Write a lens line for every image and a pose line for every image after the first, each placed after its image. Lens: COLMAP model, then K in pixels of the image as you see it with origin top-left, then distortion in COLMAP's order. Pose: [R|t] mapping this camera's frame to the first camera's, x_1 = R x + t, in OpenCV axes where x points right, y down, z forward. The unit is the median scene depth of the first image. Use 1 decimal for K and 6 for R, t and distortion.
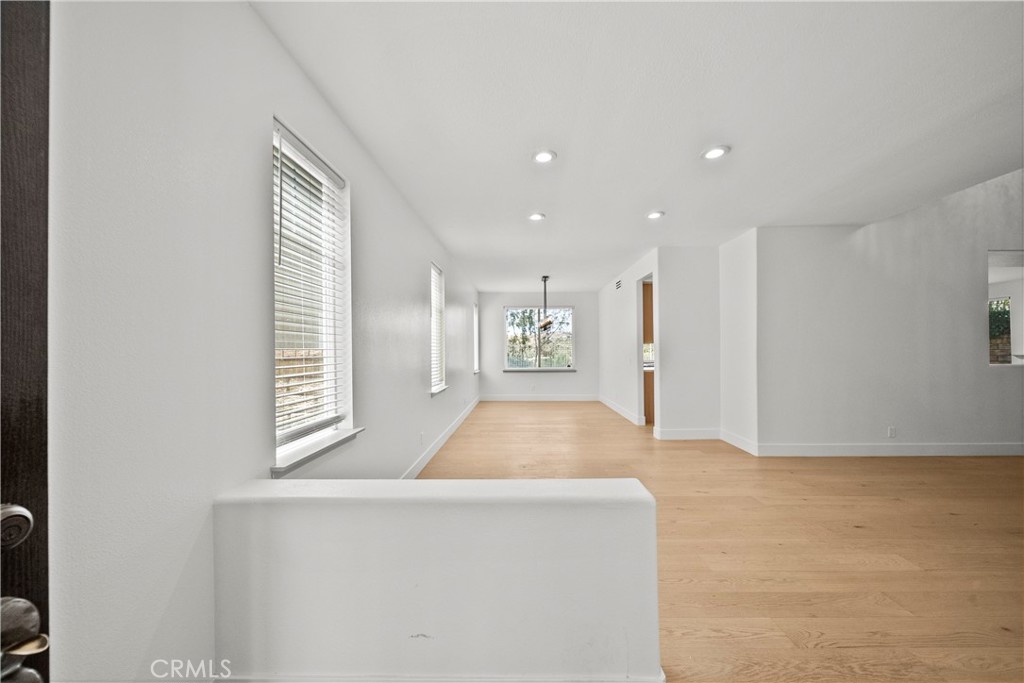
lens RADIAL K [[362.7, 0, 511.9], [0, 362.7, 346.1], [0, 0, 1]] dist [-0.002752, -0.000007]
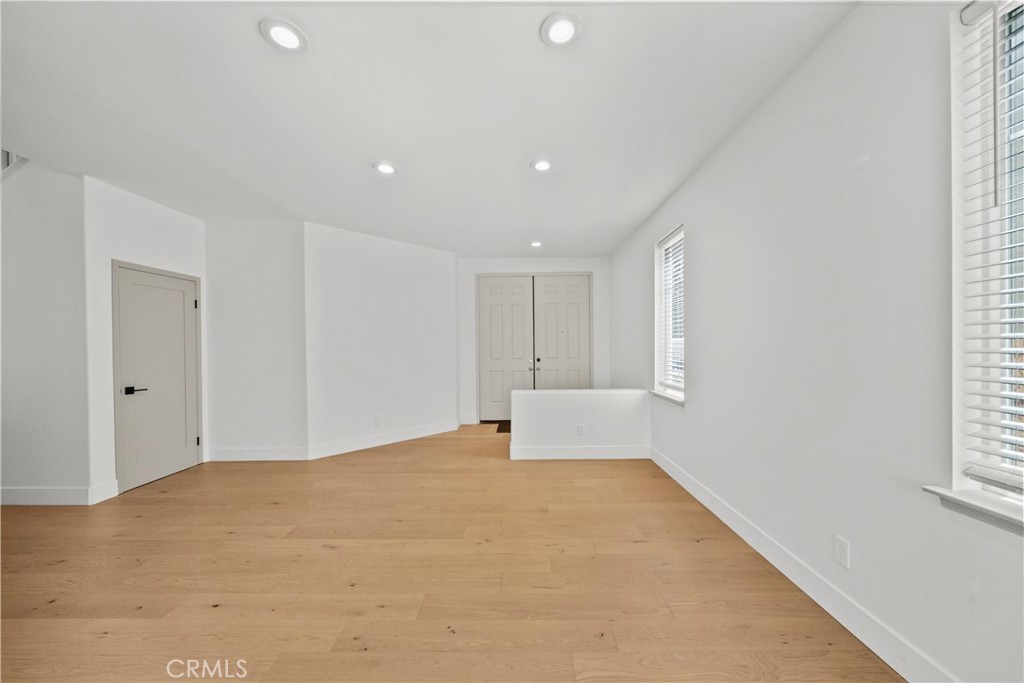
lens RADIAL K [[362.7, 0, 517.9], [0, 362.7, 347.4], [0, 0, 1]] dist [-0.002752, -0.000007]
pose [[-0.999775, 0.014598, -0.015398, 0.190699], [0.014670, 0.999882, -0.004554, 0.016481], [0.015330, -0.004779, -0.999871, 2.159611]]
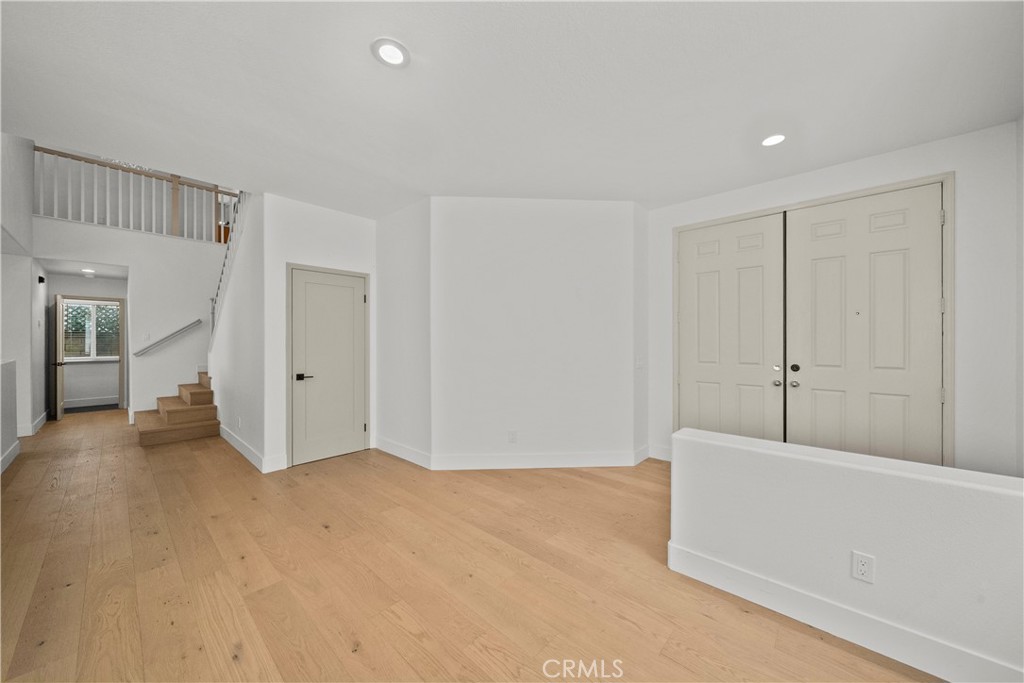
lens RADIAL K [[362.7, 0, 517.9], [0, 362.7, 343.0], [0, 0, 1]] dist [-0.002752, -0.000007]
pose [[-0.758649, 0.002499, 0.651494, -0.061102], [-0.002279, 0.999976, -0.006489, 0.013615], [-0.651495, -0.006408, -0.758626, 1.393075]]
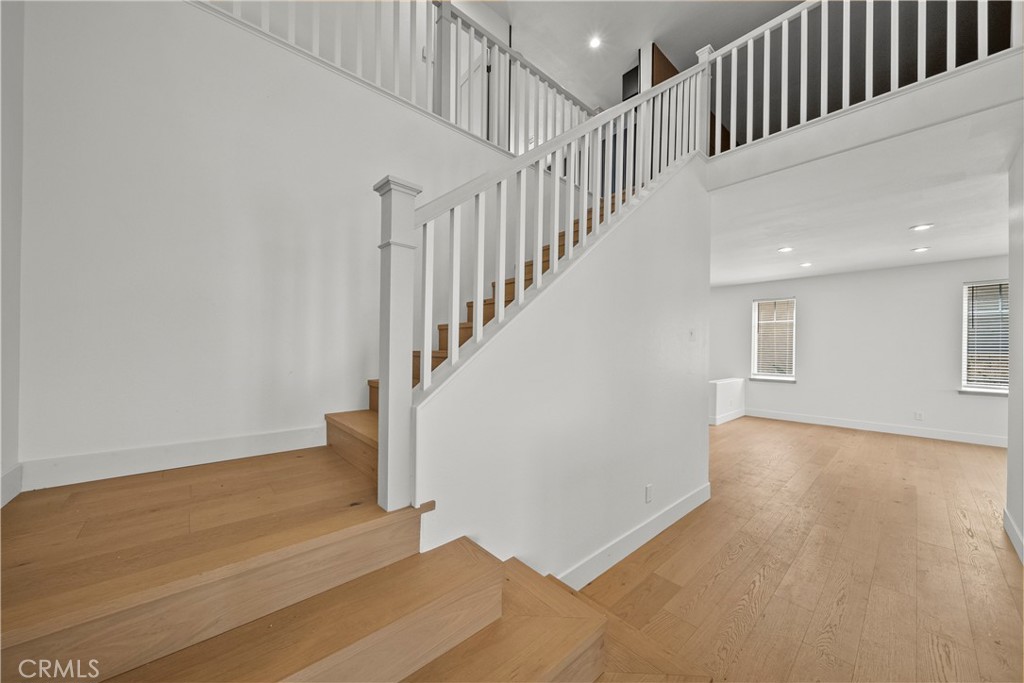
lens RADIAL K [[362.7, 0, 512.4], [0, 362.7, 348.6], [0, 0, 1]] dist [-0.002752, -0.000007]
pose [[-0.722891, -0.003399, -0.690954, 2.912841], [-0.002018, 0.999994, -0.002807, -0.016869], [0.690959, -0.000635, -0.722893, 1.399456]]
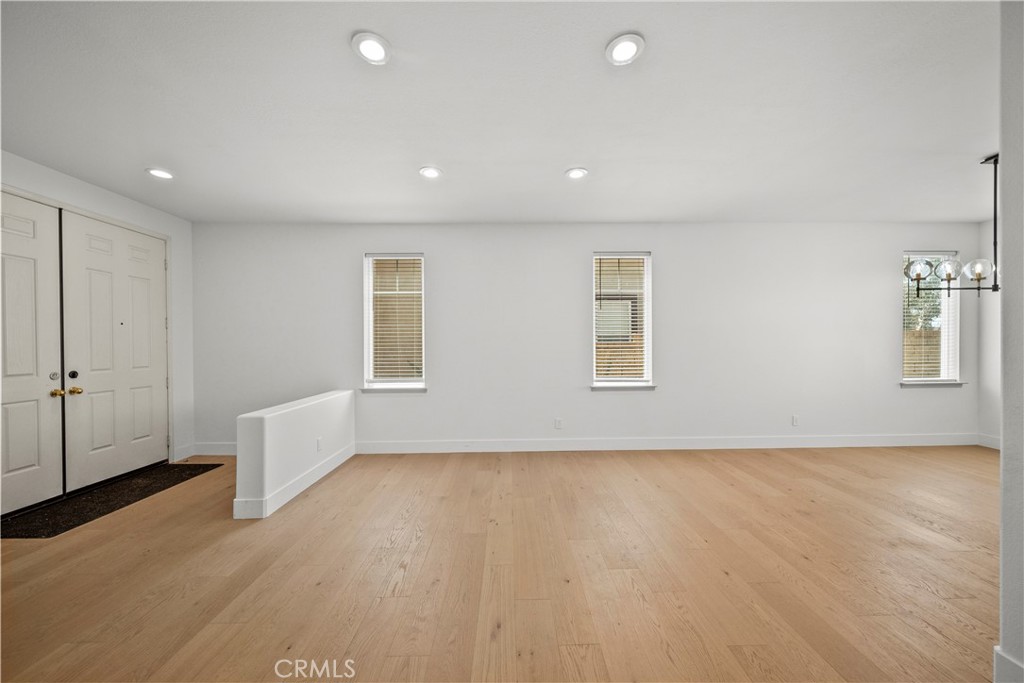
lens RADIAL K [[362.7, 0, 520.4], [0, 362.7, 342.1], [0, 0, 1]] dist [-0.002752, -0.000007]
pose [[0.055237, -0.001989, -0.998471, 1.286029], [0.015204, 0.999884, -0.001150, 0.005172], [0.998358, -0.015118, 0.055261, 1.258973]]
